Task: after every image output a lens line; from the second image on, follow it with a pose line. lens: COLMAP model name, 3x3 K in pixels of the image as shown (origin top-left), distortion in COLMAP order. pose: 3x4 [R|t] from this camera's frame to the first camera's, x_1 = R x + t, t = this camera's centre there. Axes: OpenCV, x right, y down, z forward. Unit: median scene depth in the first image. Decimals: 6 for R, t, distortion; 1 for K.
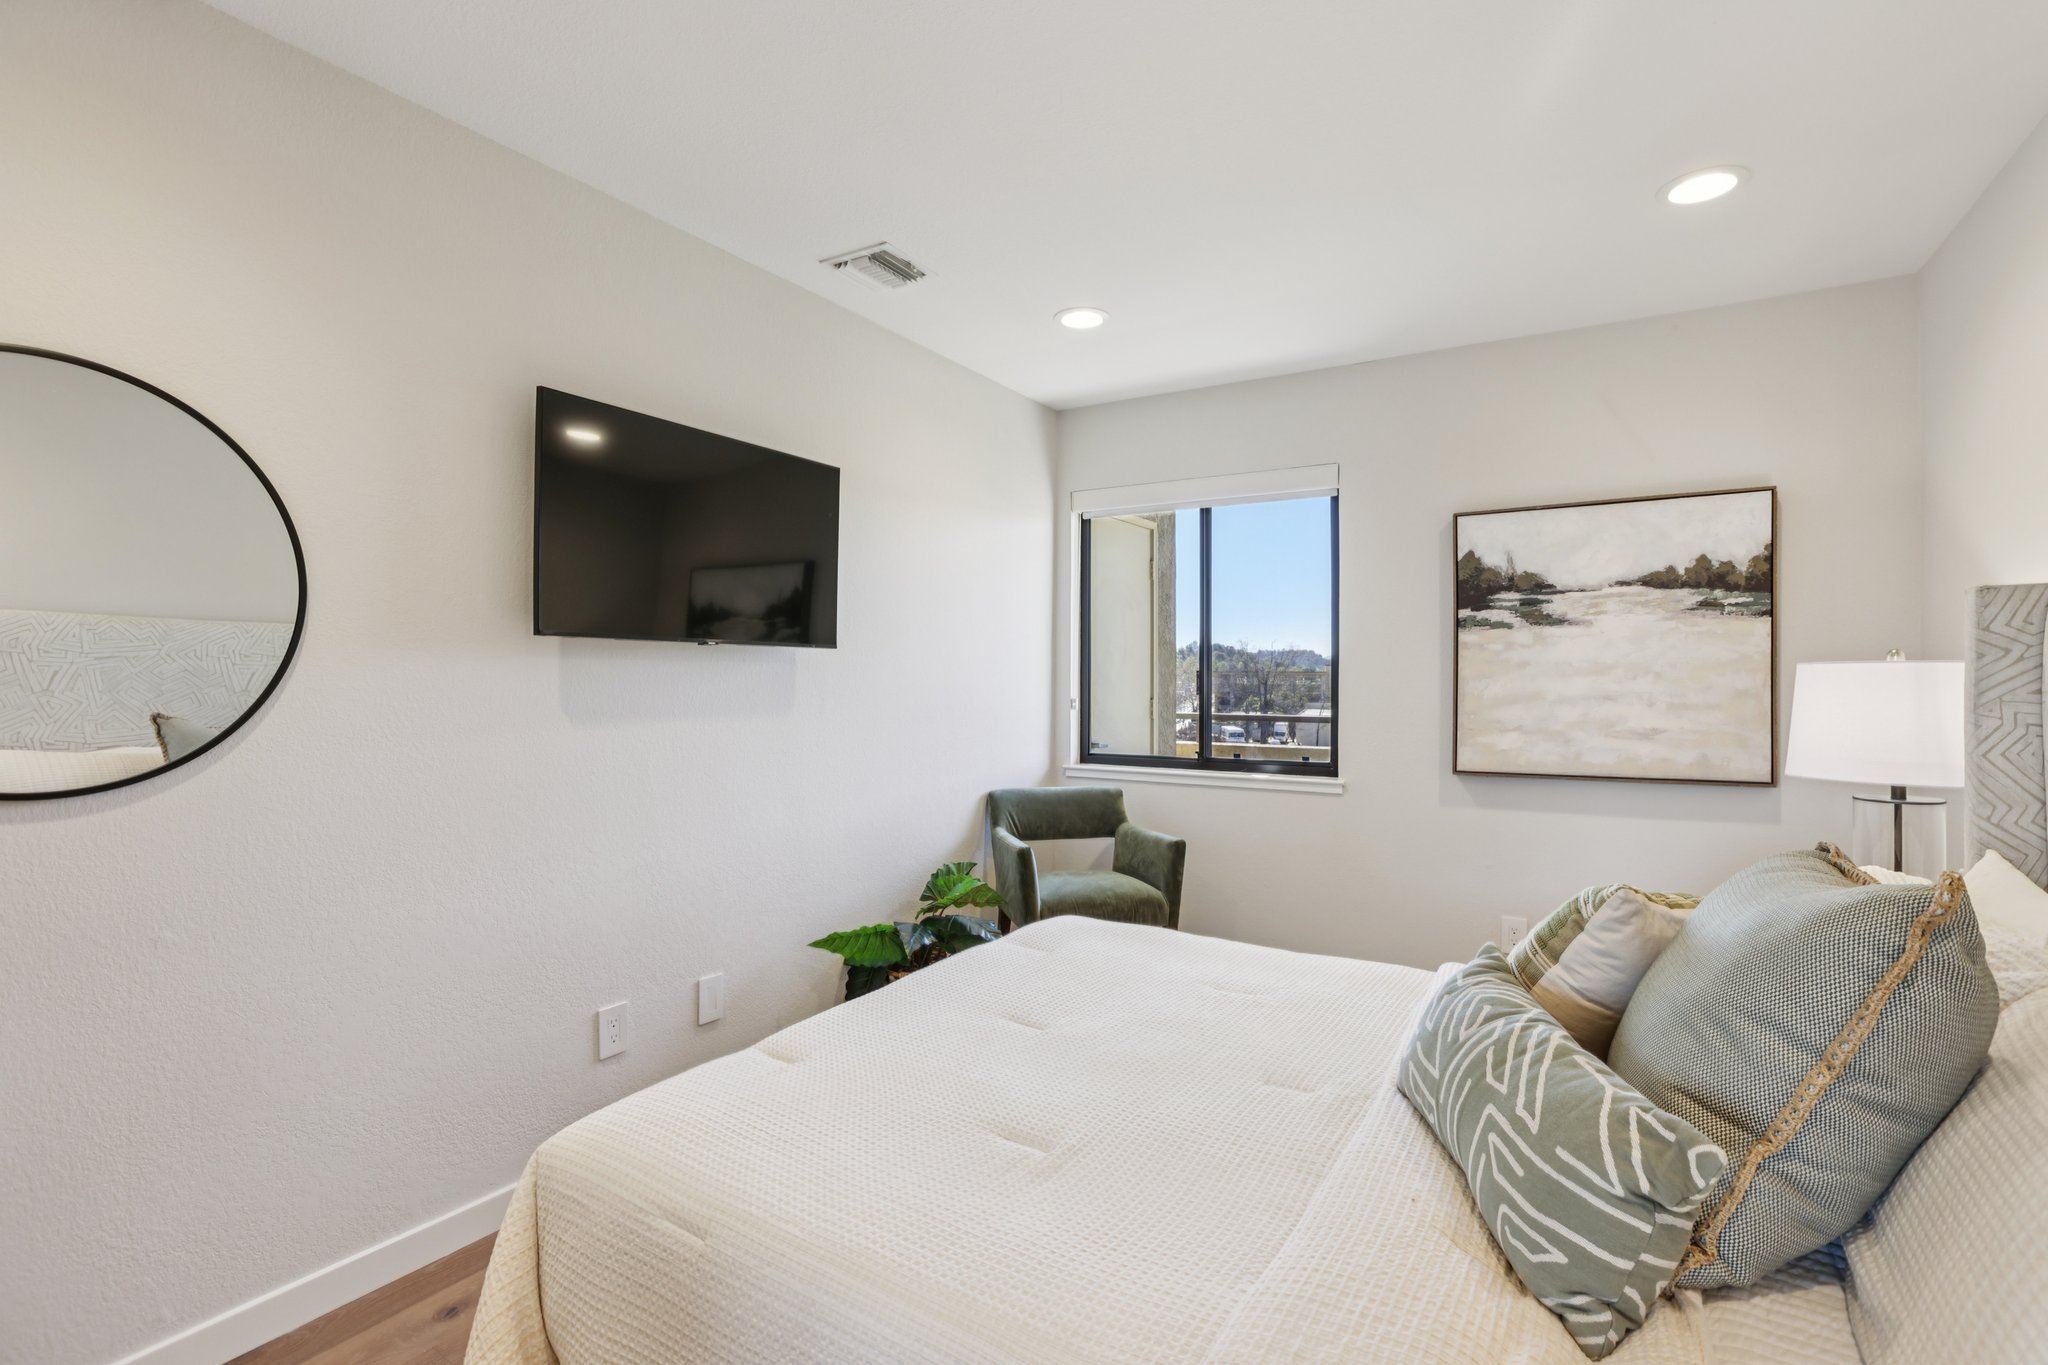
lens RADIAL K [[973.8, 0, 1028.2], [0, 973.8, 685.2], [0, 0, 1]] dist [-0.000172, 0.001059]
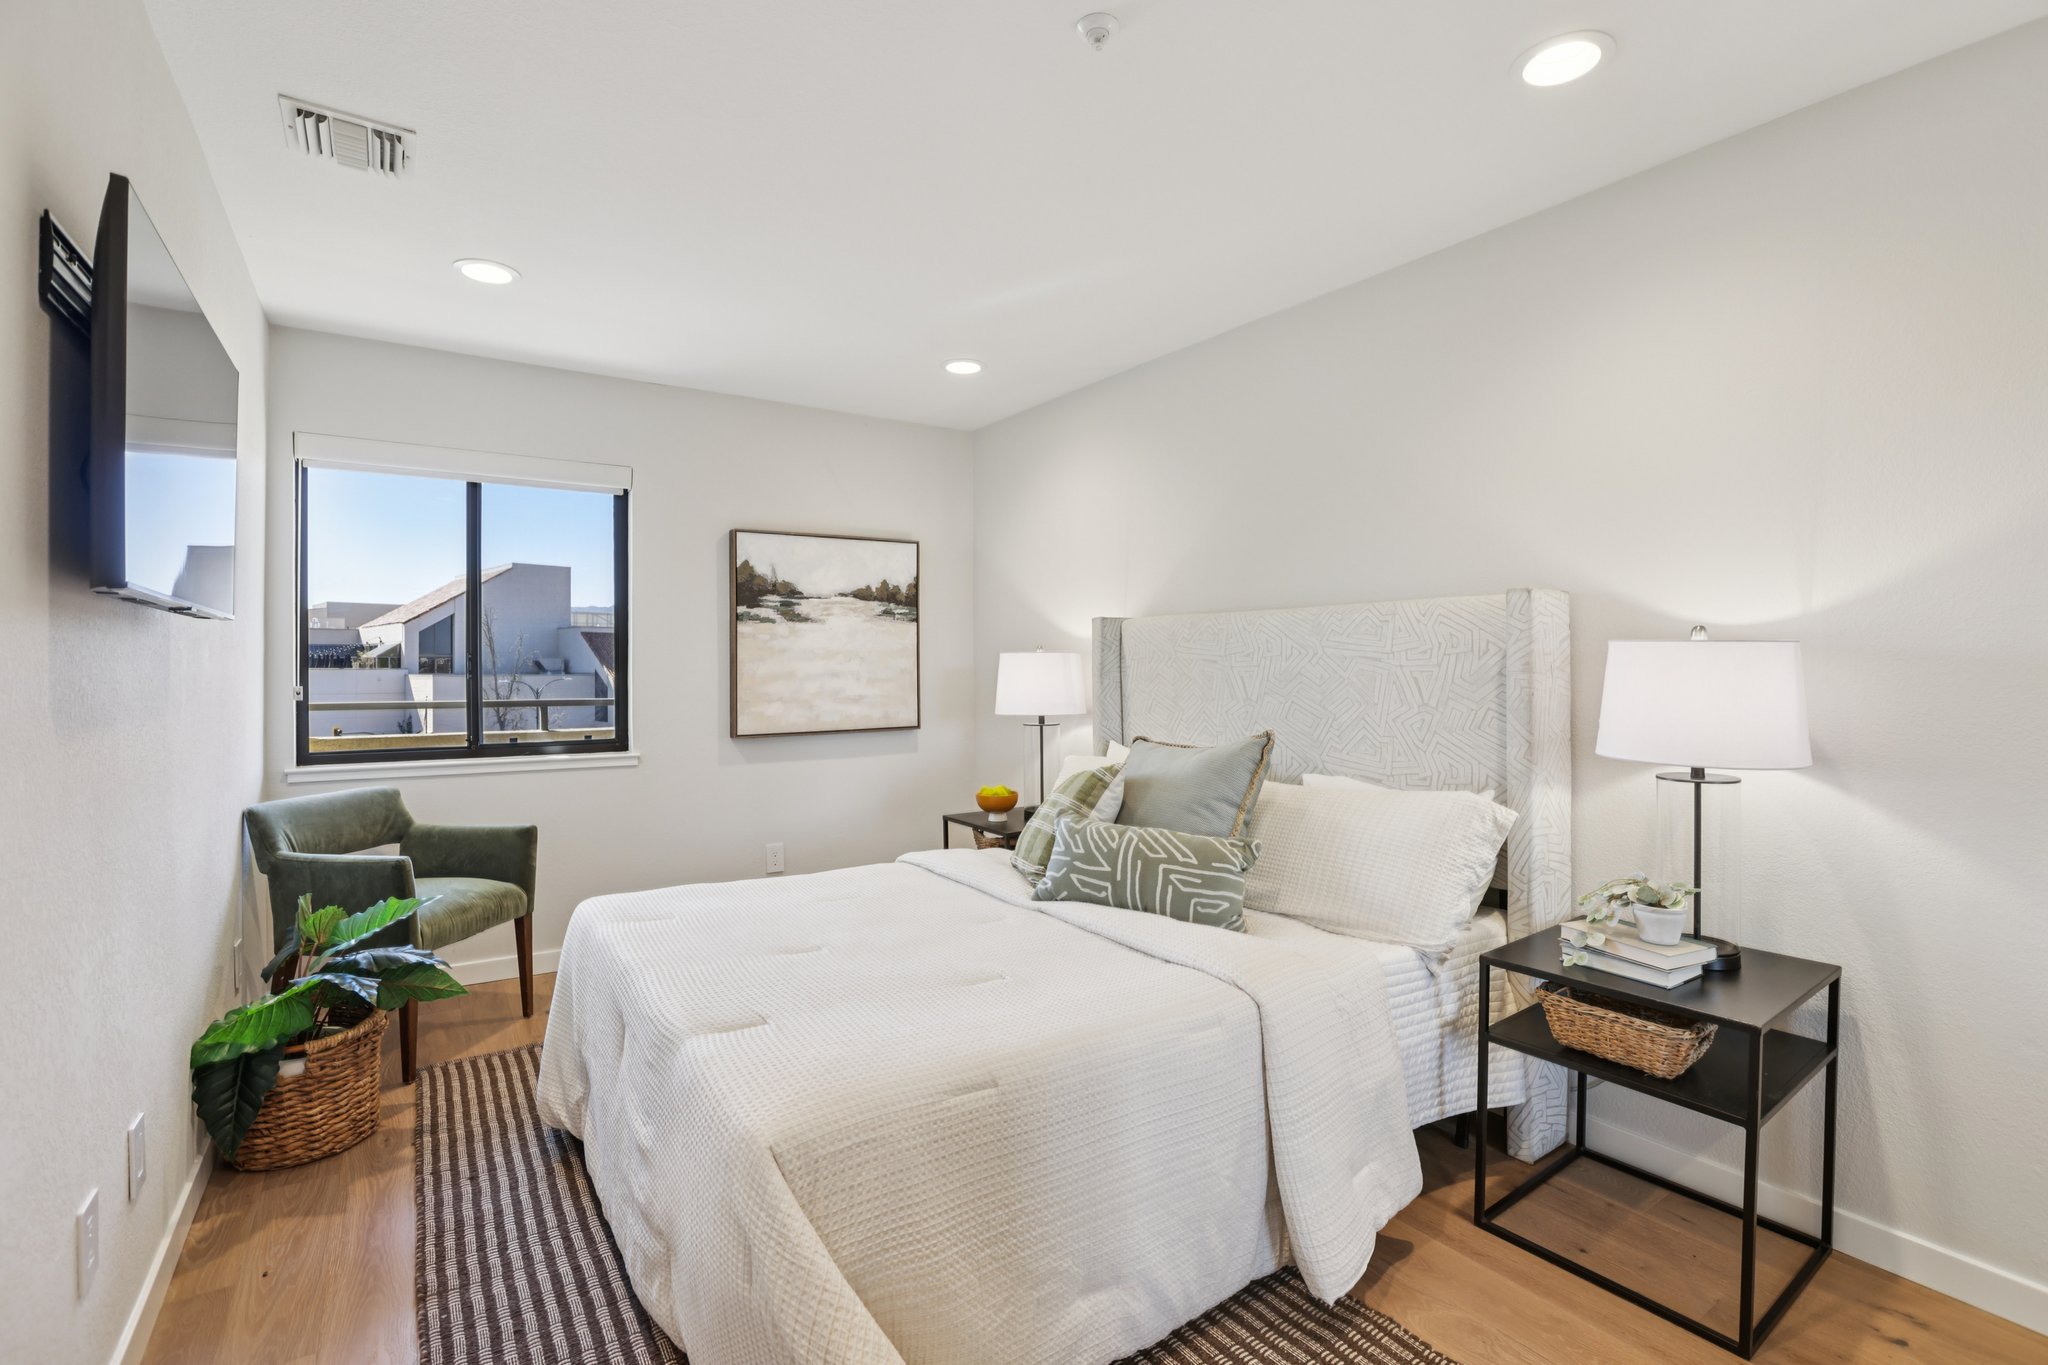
lens RADIAL K [[973.8, 0, 1025.7], [0, 973.8, 676.1], [0, 0, 1]] dist [-0.000172, 0.001059]
pose [[0.428039, -0.013499, 0.903659, -0.557170], [0.009151, 0.999902, 0.010602, 0.002389], [-0.903714, 0.003731, 0.428121, 0.137879]]
